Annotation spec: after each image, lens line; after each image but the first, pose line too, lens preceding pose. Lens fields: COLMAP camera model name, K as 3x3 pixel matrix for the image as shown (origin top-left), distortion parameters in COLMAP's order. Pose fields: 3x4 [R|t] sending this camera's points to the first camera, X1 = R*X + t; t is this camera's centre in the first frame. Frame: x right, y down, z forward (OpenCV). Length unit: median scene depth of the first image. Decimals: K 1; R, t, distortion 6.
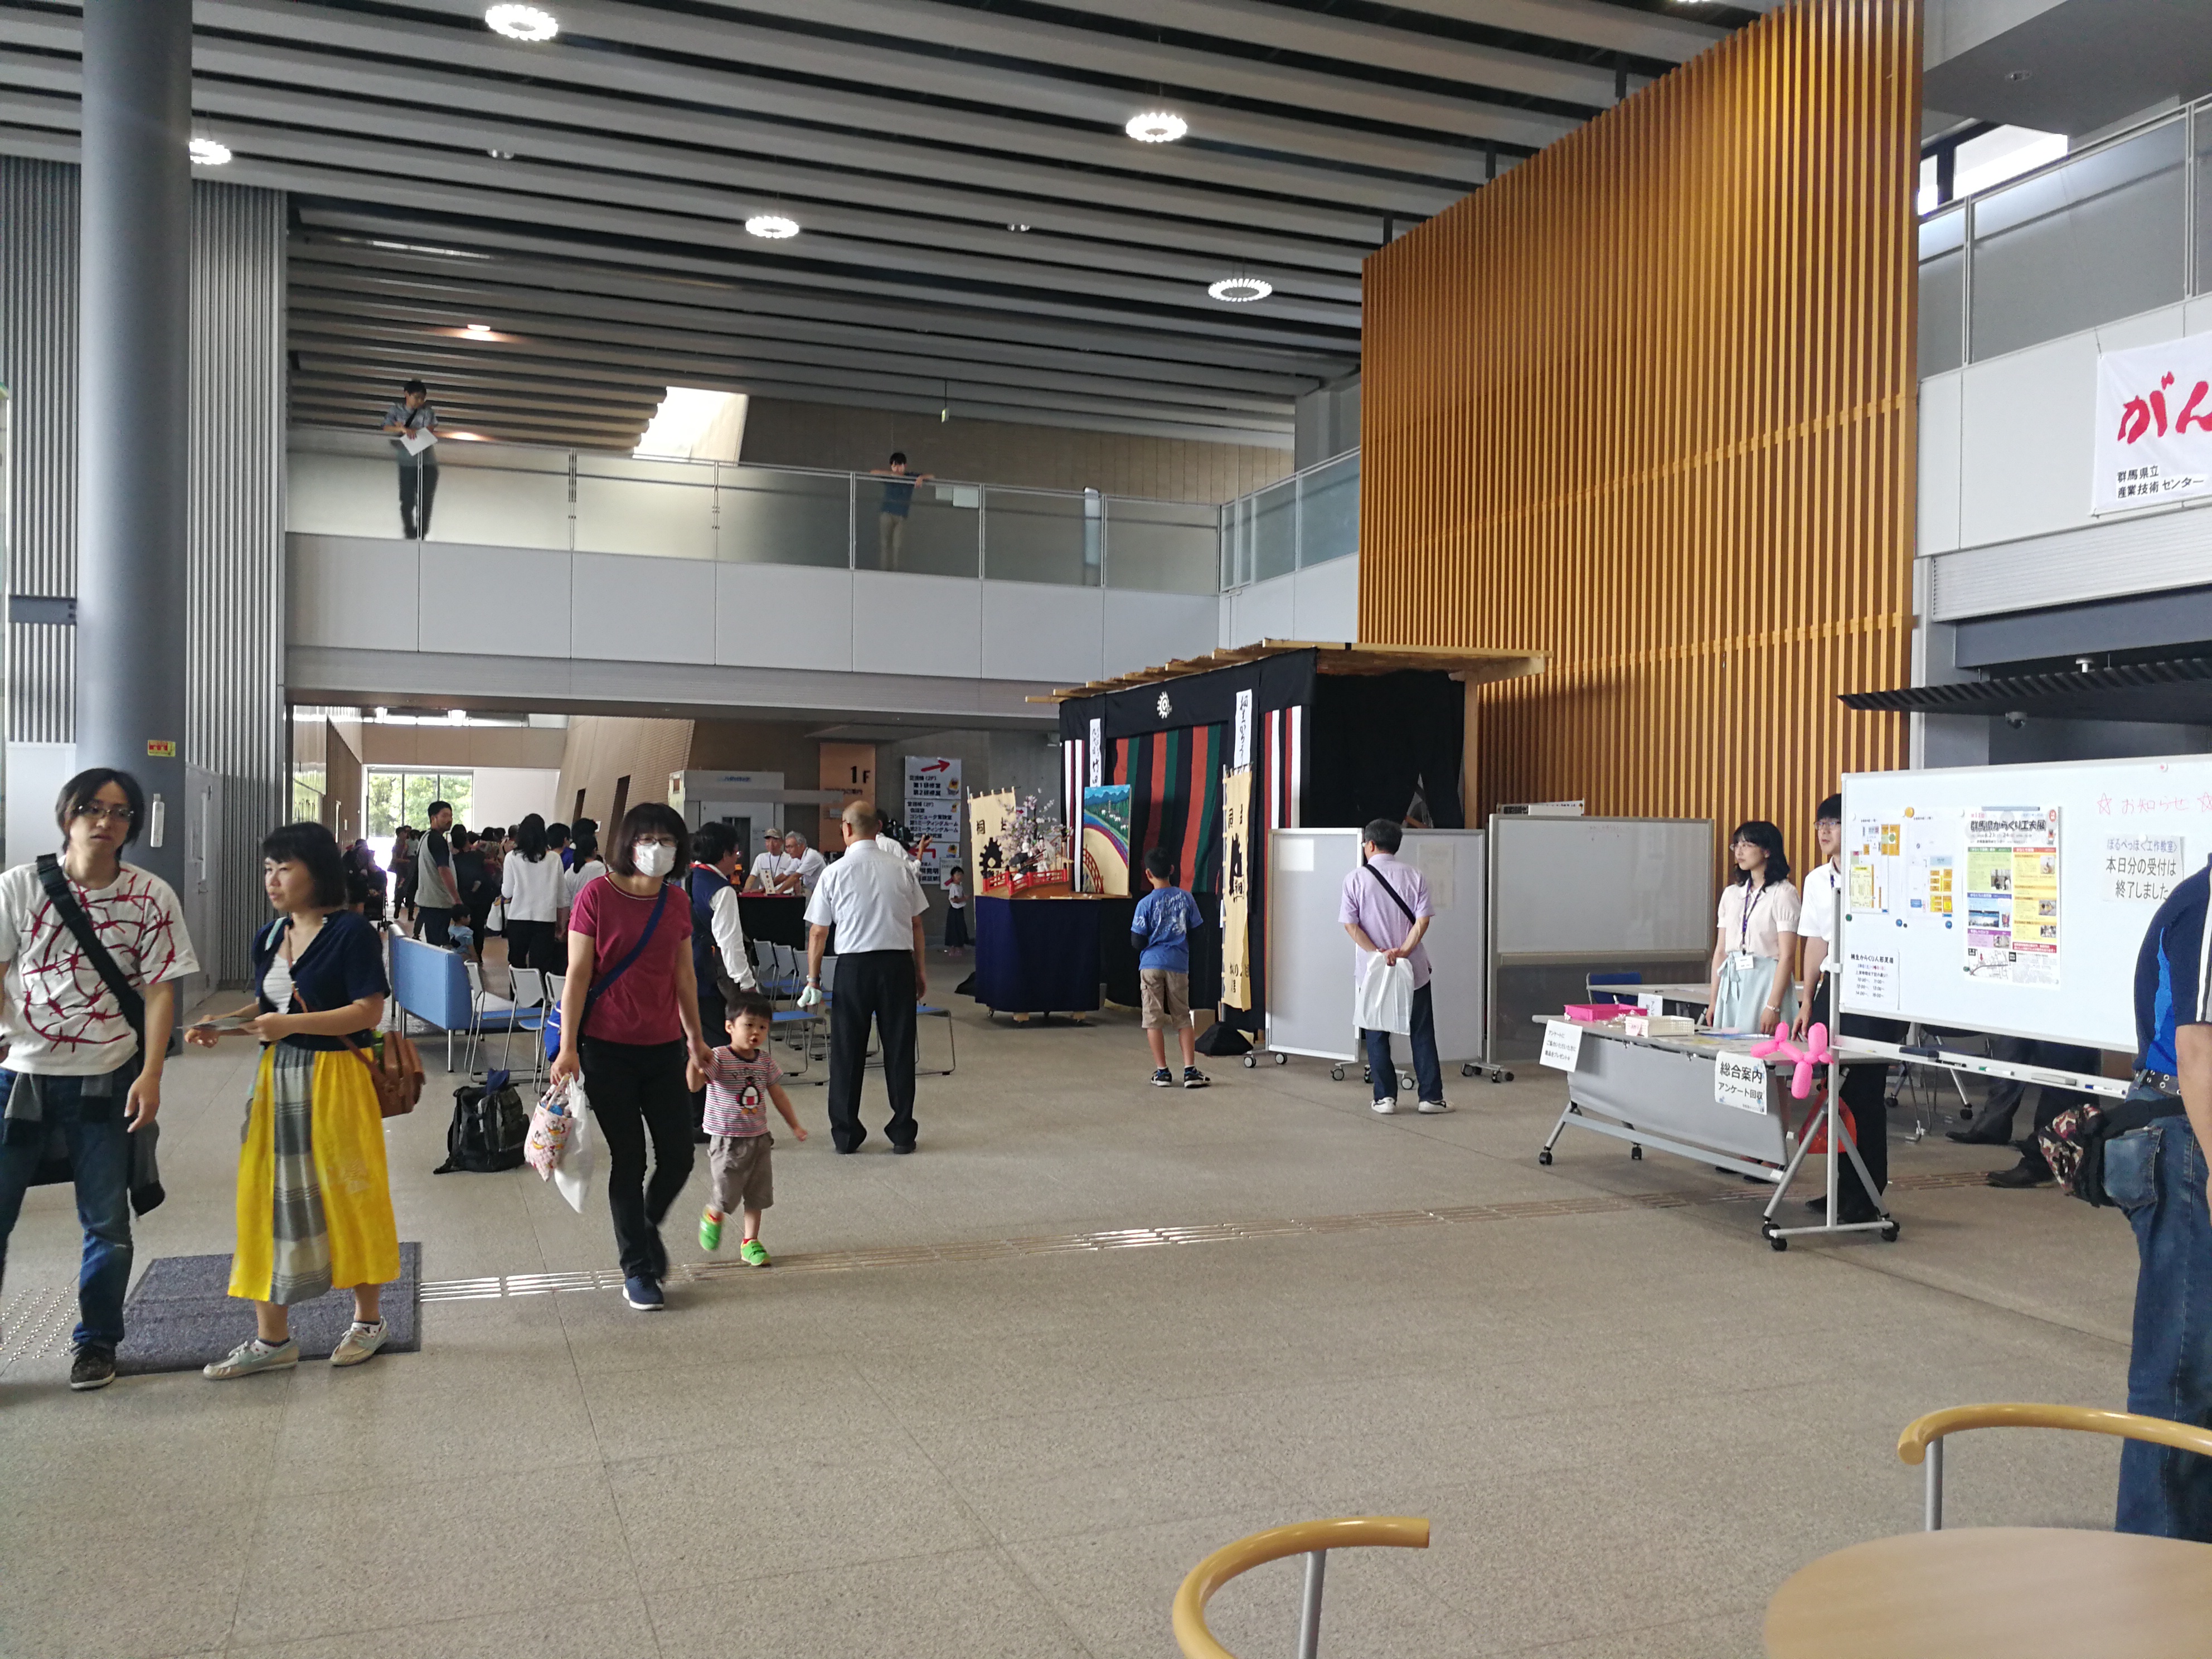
lens RADIAL K [[1755.9, 0, 1106.0], [0, 1755.9, 829.5], [0, 0, 1]] dist [0.000463, 0.001100]
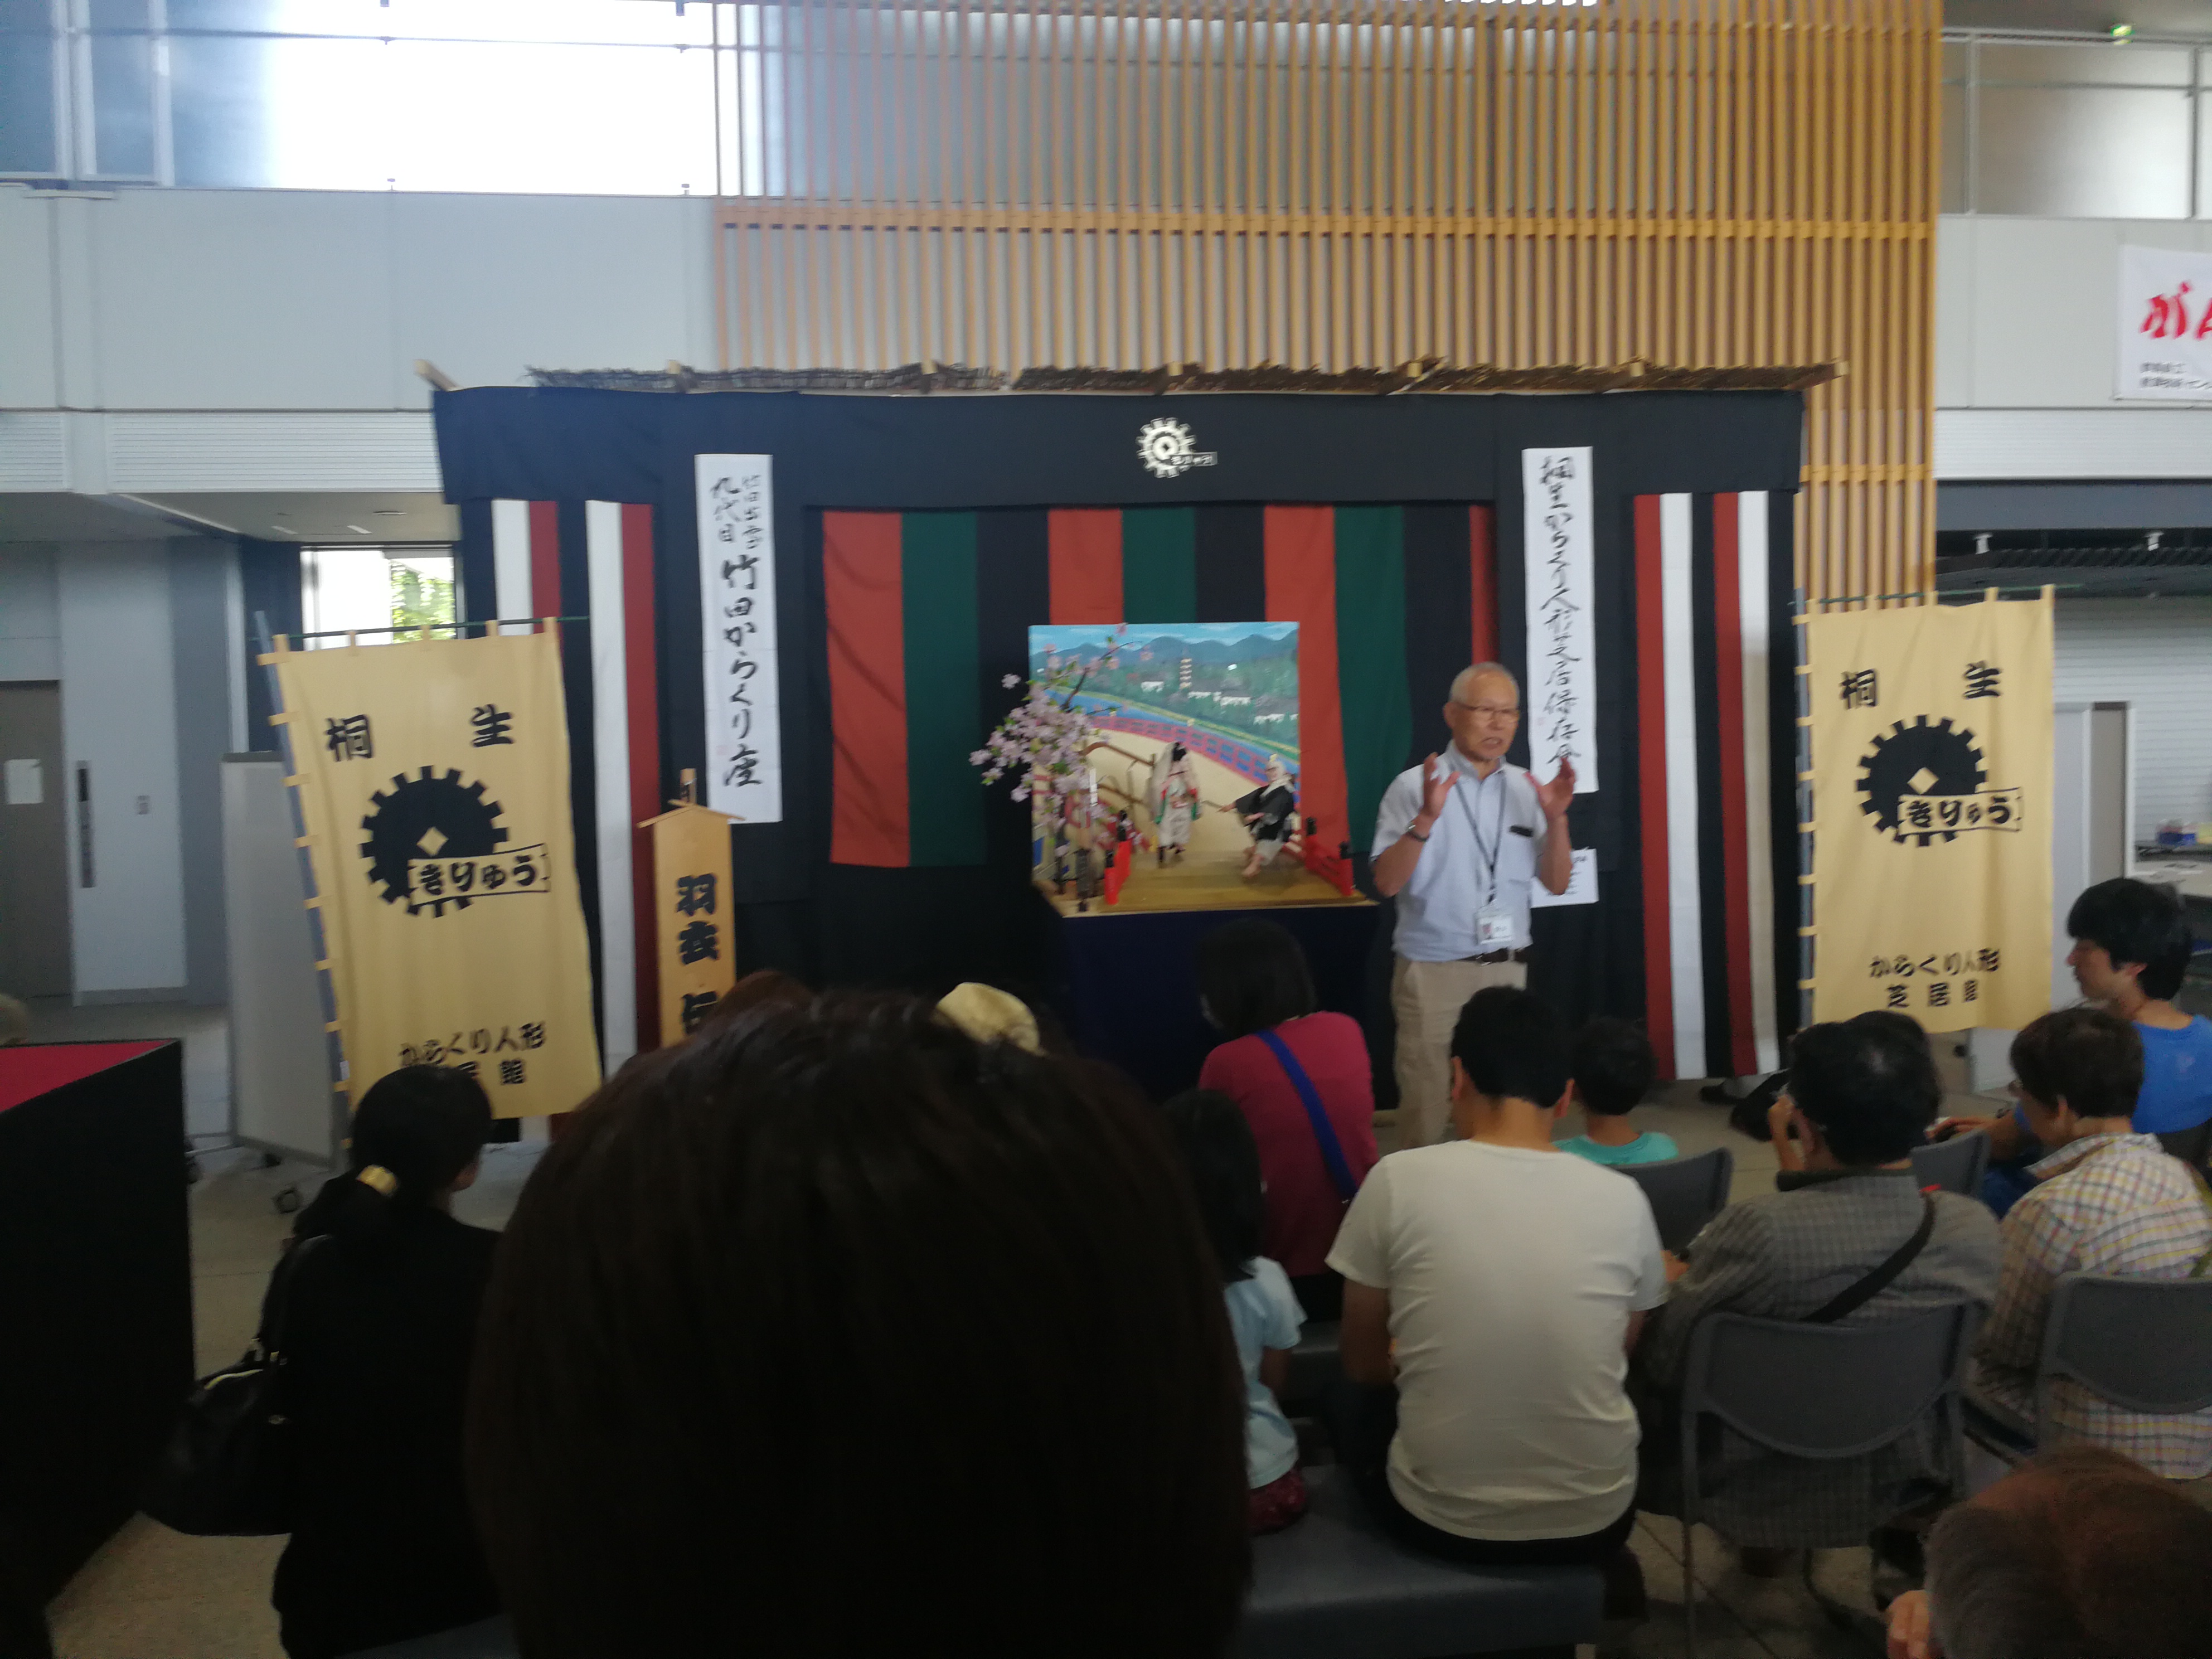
lens RADIAL K [[1755.9, 0, 1106.0], [0, 1755.9, 829.5], [0, 0, 1]] dist [0.000463, 0.001100]
pose [[0.190923, -0.077707, 0.978524, -0.615503], [0.026872, 0.996902, 0.073924, -0.014542], [-0.981237, 0.012181, 0.192419, 1.407043]]
